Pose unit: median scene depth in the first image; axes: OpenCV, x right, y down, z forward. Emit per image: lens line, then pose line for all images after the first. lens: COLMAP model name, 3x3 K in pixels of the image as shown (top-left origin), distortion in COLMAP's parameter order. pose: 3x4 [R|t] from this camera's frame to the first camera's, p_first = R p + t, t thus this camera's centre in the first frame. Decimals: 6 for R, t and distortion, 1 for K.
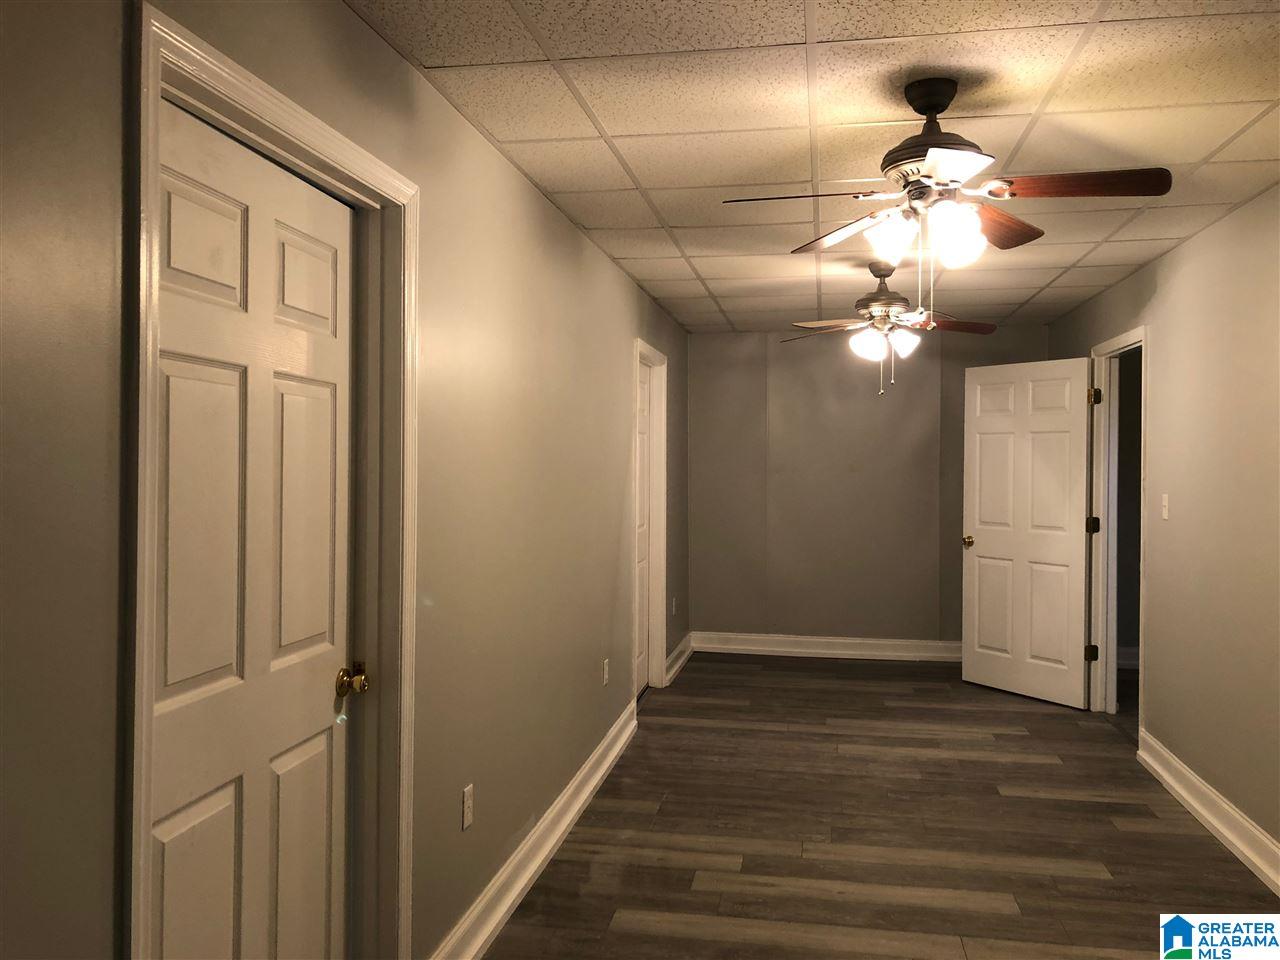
lens RADIAL K [[1048.3, 0, 630.1], [0, 1048.3, 482.1], [0, 0, 1]] dist [0.024476, -0.020347]
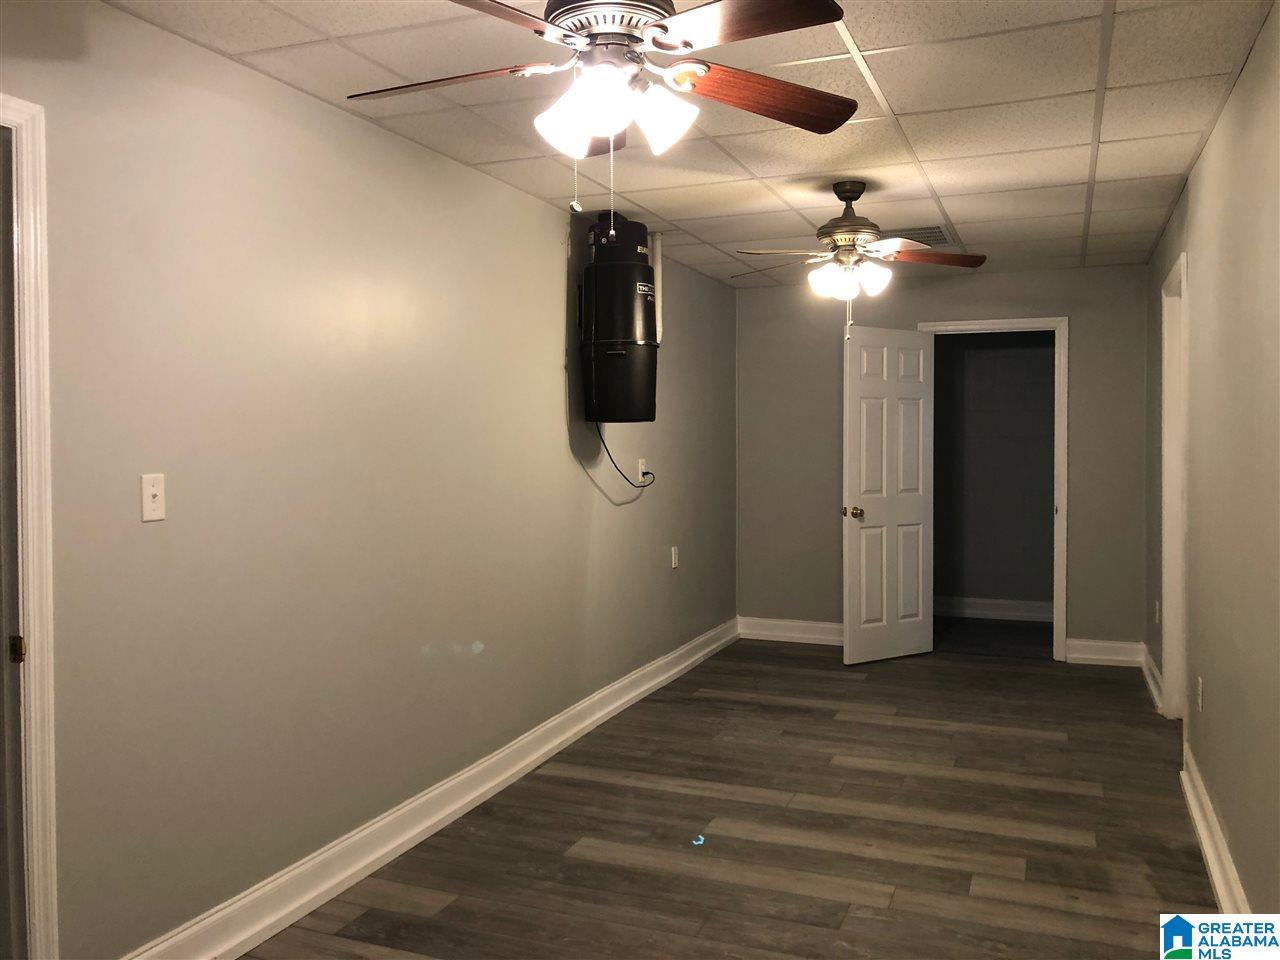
lens RADIAL K [[1048.3, 0, 637.5], [0, 1048.3, 466.0], [0, 0, 1]] dist [0.024476, -0.020347]
pose [[-0.979649, -0.001544, 0.200712, 0.206675], [0.006911, 0.999118, 0.041420, -0.016550], [-0.200599, 0.041965, -0.978774, 1.936741]]
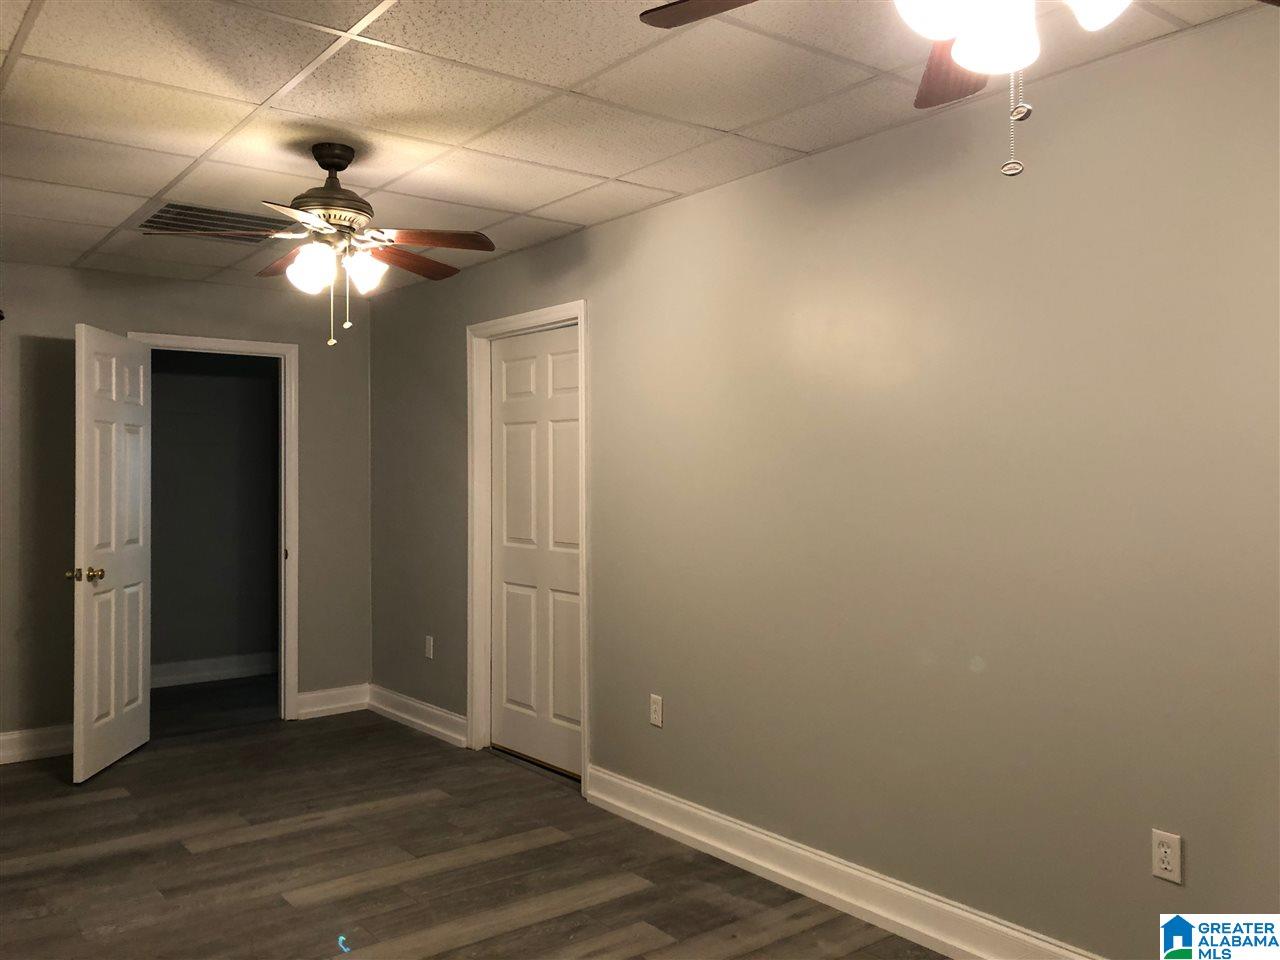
lens RADIAL K [[1048.3, 0, 632.9], [0, 1048.3, 469.9], [0, 0, 1]] dist [0.024476, -0.020347]
pose [[-0.671216, -0.001812, -0.741259, 0.712296], [-0.007852, 0.999958, 0.004665, -0.006260], [0.741220, 0.008951, -0.671203, 1.544984]]
